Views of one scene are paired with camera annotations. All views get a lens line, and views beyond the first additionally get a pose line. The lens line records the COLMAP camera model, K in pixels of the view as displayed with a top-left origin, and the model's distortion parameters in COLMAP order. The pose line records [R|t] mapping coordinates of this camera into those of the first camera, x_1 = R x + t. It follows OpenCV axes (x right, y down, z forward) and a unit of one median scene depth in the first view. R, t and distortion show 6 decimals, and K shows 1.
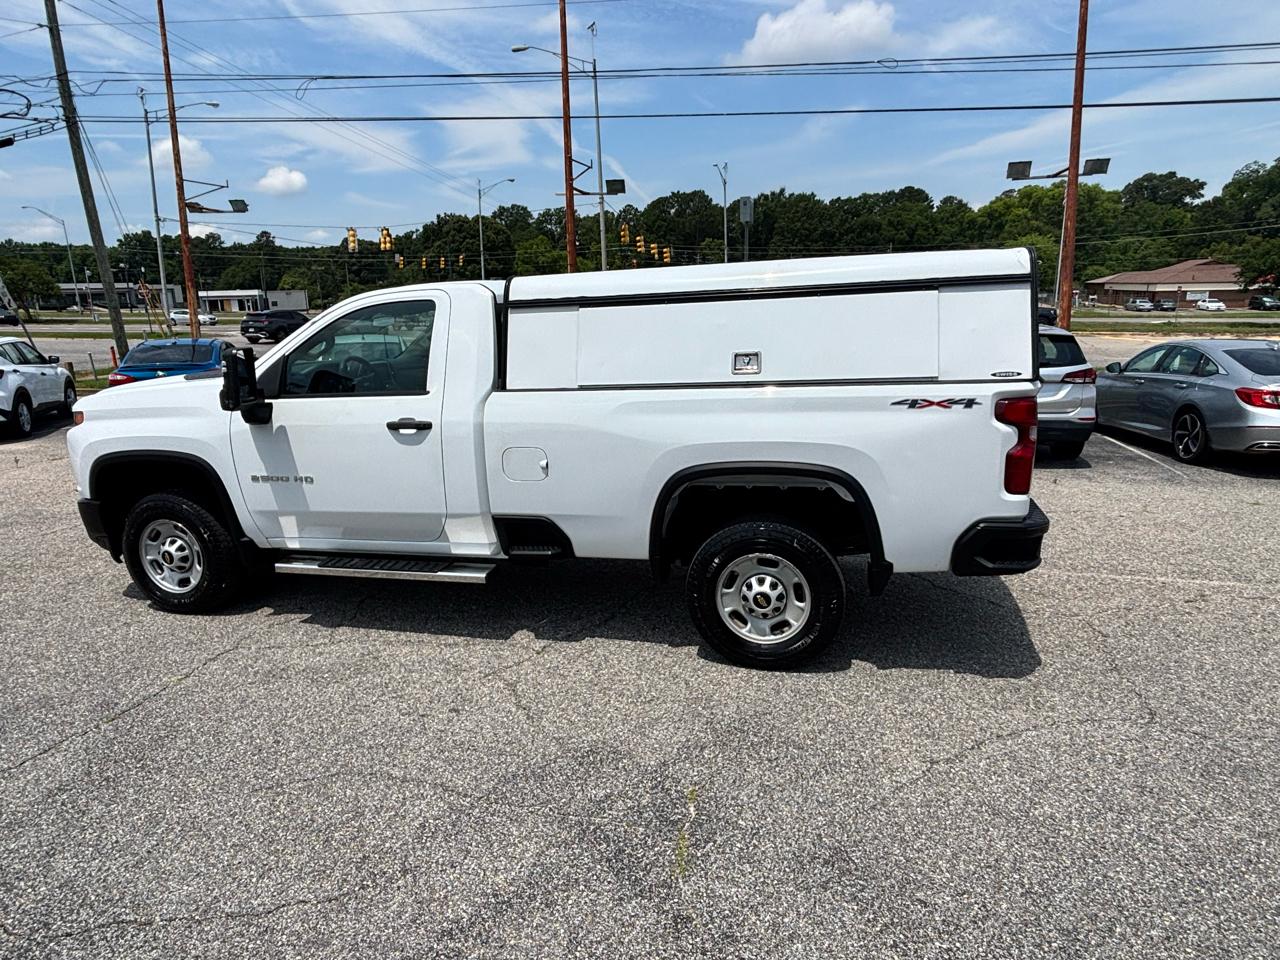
lens RADIAL K [[769.1, 0, 640.5], [0, 769.1, 482.2], [0, 0, 1]] dist [0.015550, -0.020760]
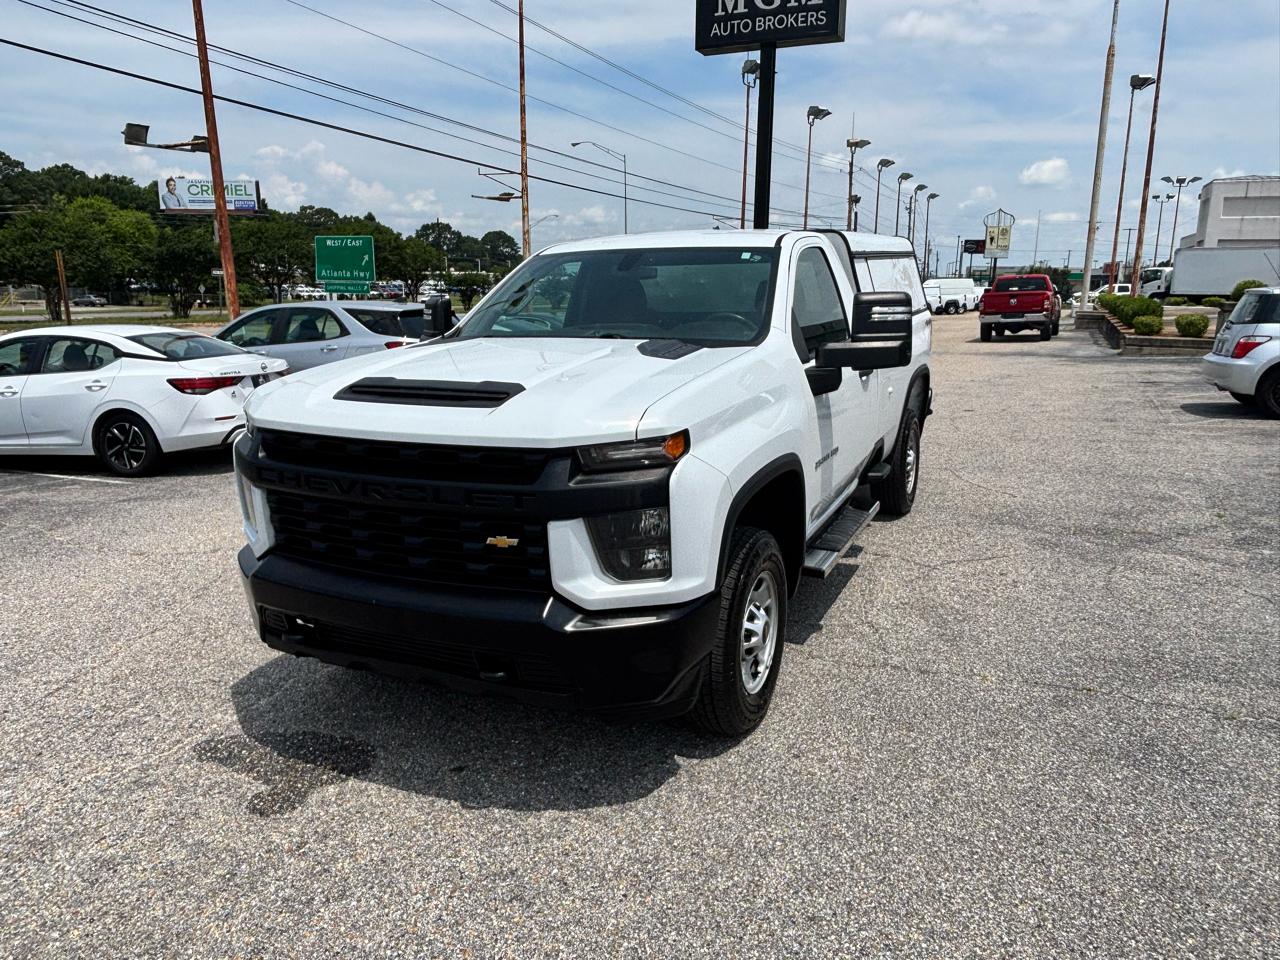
lens RADIAL K [[897.3, 0, 632.0], [0, 897.3, 471.5], [0, 0, 1]] dist [0.038035, -0.059098]
pose [[0.194555, -0.183792, 0.963519, -0.280147], [0.226401, 0.964180, 0.138203, -0.033036], [-0.954406, 0.191254, 0.229197, 0.193643]]
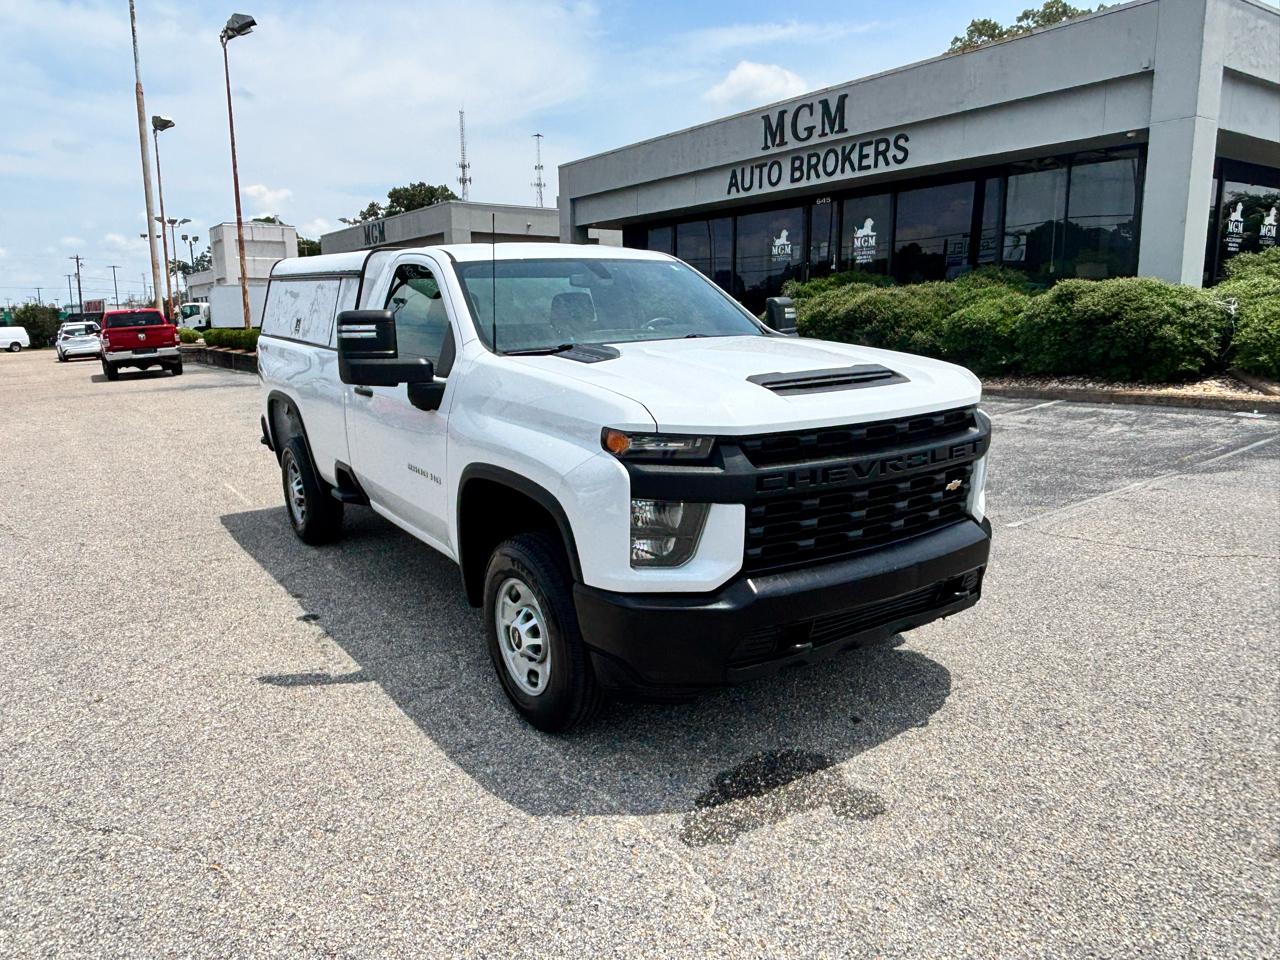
lens RADIAL K [[897.3, 0, 632.7], [0, 897.3, 485.3], [0, 0, 1]] dist [0.038035, -0.059098]
pose [[-0.744071, -0.095208, 0.661282, -0.226159], [0.188338, 0.919761, 0.344338, -0.074361], [-0.641005, 0.380756, -0.666436, 0.381079]]
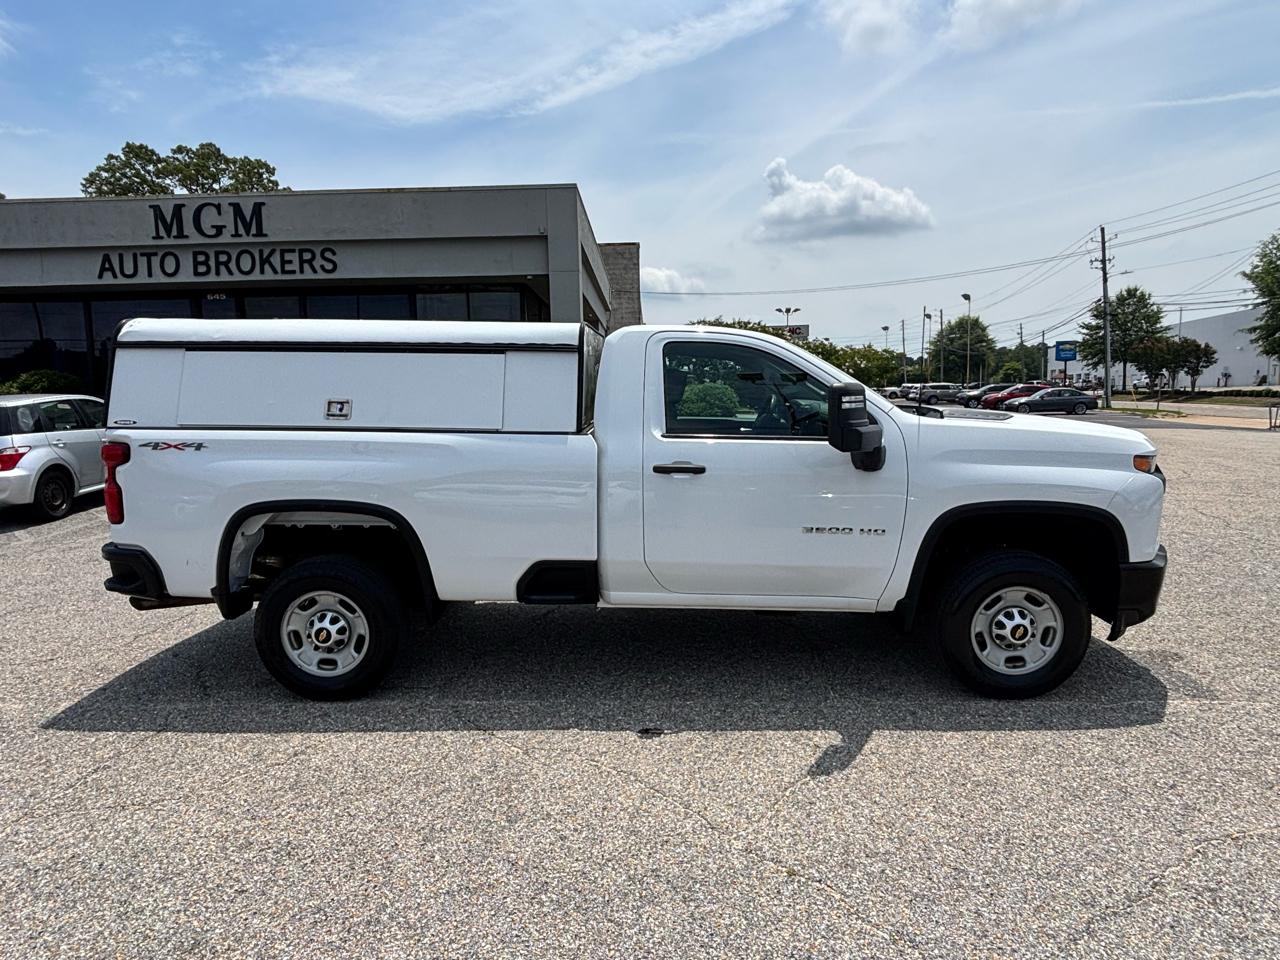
lens RADIAL K [[769.1, 0, 632.4], [0, 769.1, 480.5], [0, 0, 1]] dist [0.015550, -0.020760]
pose [[-0.974806, 0.064454, -0.213538, 0.015118], [-0.013521, 0.938505, 0.345001, -0.091064], [0.222643, 0.339196, -0.913989, 0.429179]]
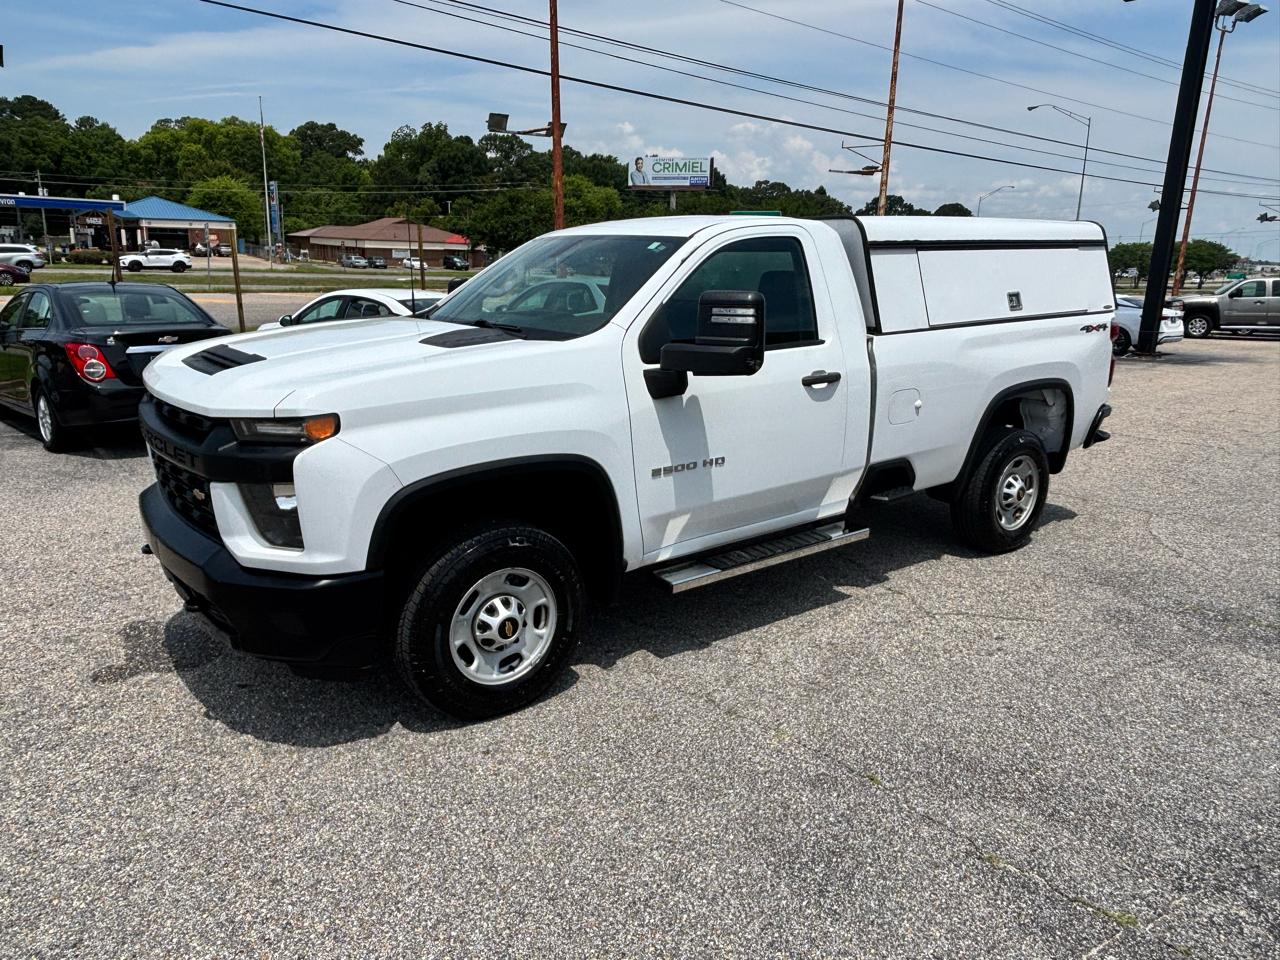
lens RADIAL K [[897.3, 0, 631.8], [0, 897.3, 484.5], [0, 0, 1]] dist [0.038035, -0.059098]
pose [[0.621291, -0.163235, 0.766389, -0.232488], [0.147367, 0.984949, 0.090320, -0.014745], [-0.769597, 0.056825, 0.635996, 0.095270]]
